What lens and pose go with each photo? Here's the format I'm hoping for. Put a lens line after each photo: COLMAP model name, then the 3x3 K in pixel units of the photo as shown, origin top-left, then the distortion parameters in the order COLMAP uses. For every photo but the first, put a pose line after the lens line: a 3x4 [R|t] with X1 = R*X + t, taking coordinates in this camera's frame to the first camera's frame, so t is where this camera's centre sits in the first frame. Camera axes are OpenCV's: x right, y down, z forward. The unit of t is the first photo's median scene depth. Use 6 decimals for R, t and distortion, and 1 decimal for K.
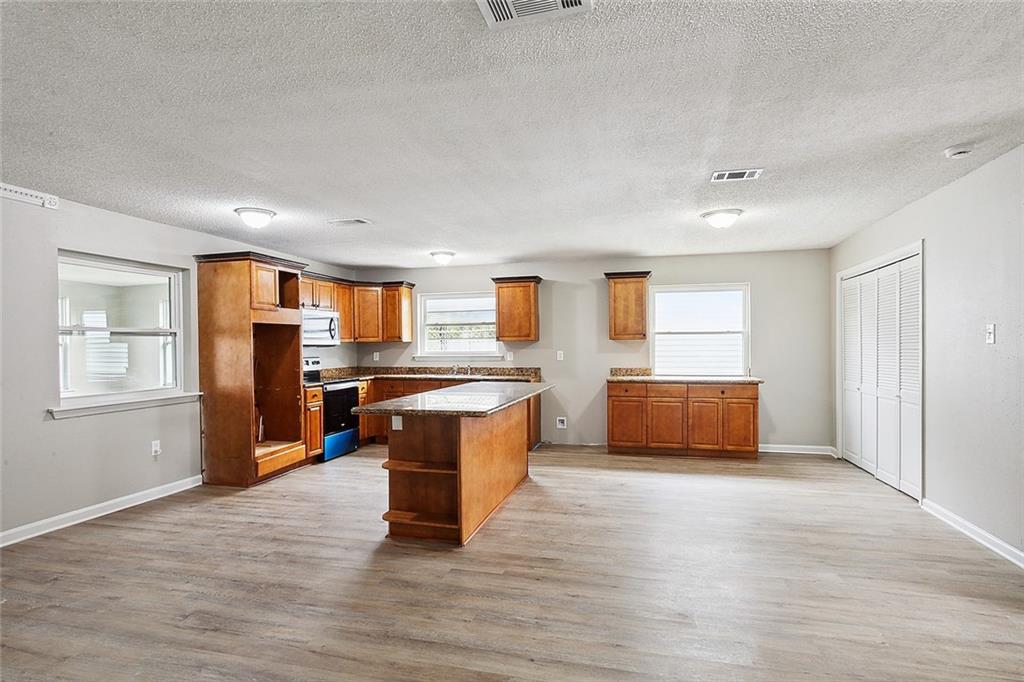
lens RADIAL K [[536.4, 0, 511.3], [0, 536.4, 344.3], [0, 0, 1]] dist [-0.004203, 0.000693]
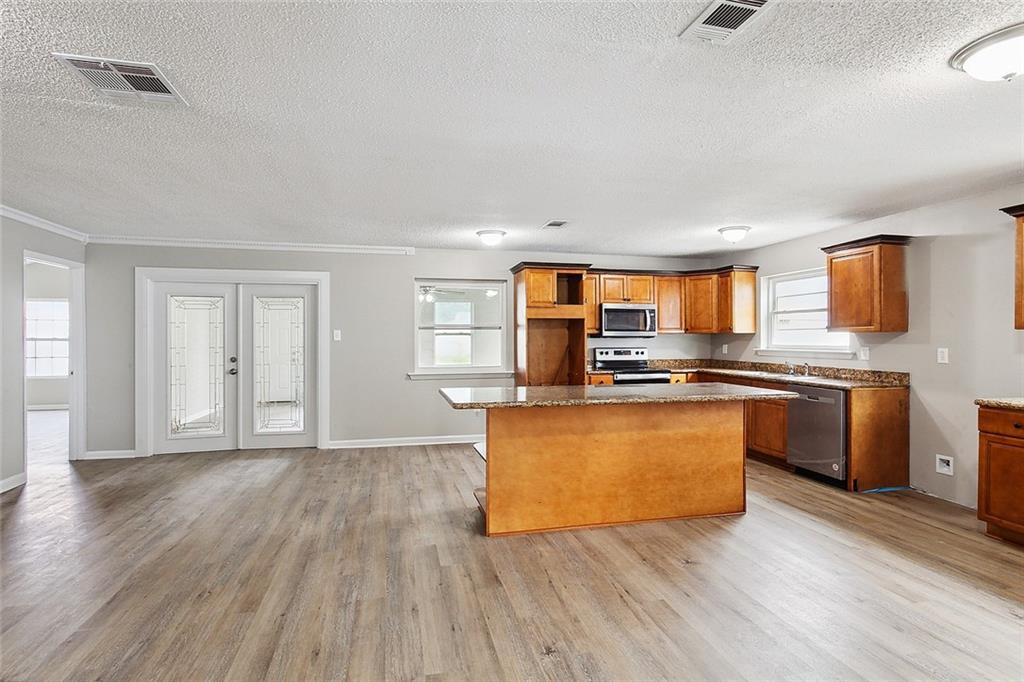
lens RADIAL K [[504.1, 0, 509.9], [0, 504.1, 338.6], [0, 0, 1]] dist [-0.005831, 0.000498]
pose [[0.462597, 0.009607, -0.886517, 0.456649], [-0.002147, 0.999950, 0.009716, -0.003809], [0.886566, -0.002591, 0.462595, 0.354244]]
